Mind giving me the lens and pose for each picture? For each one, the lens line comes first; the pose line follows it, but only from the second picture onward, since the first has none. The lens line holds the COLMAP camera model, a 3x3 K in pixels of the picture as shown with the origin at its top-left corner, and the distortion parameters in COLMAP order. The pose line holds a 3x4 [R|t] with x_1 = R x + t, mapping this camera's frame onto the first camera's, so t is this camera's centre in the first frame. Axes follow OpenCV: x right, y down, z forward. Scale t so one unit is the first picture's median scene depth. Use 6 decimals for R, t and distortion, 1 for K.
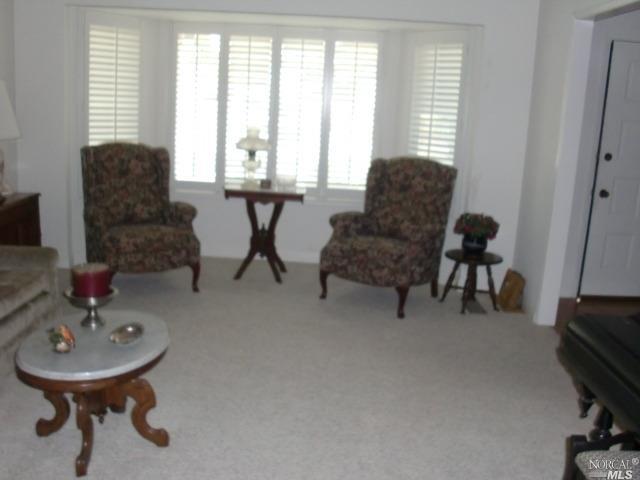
lens RADIAL K [[670.1, 0, 317.5], [0, 670.1, 238.2], [0, 0, 1]] dist [-0.126767, 0.000000]
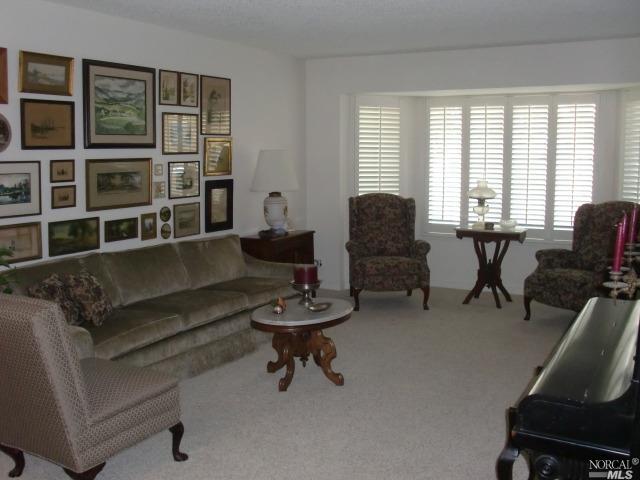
lens RADIAL K [[670.1, 0, 321.8], [0, 670.1, 243.8], [0, 0, 1]] dist [-0.126767, 0.000000]
pose [[0.878110, 0.007510, -0.478399, 0.238119], [-0.050764, 0.995695, -0.077547, 0.061657], [0.475757, 0.092381, 0.874712, -0.196421]]
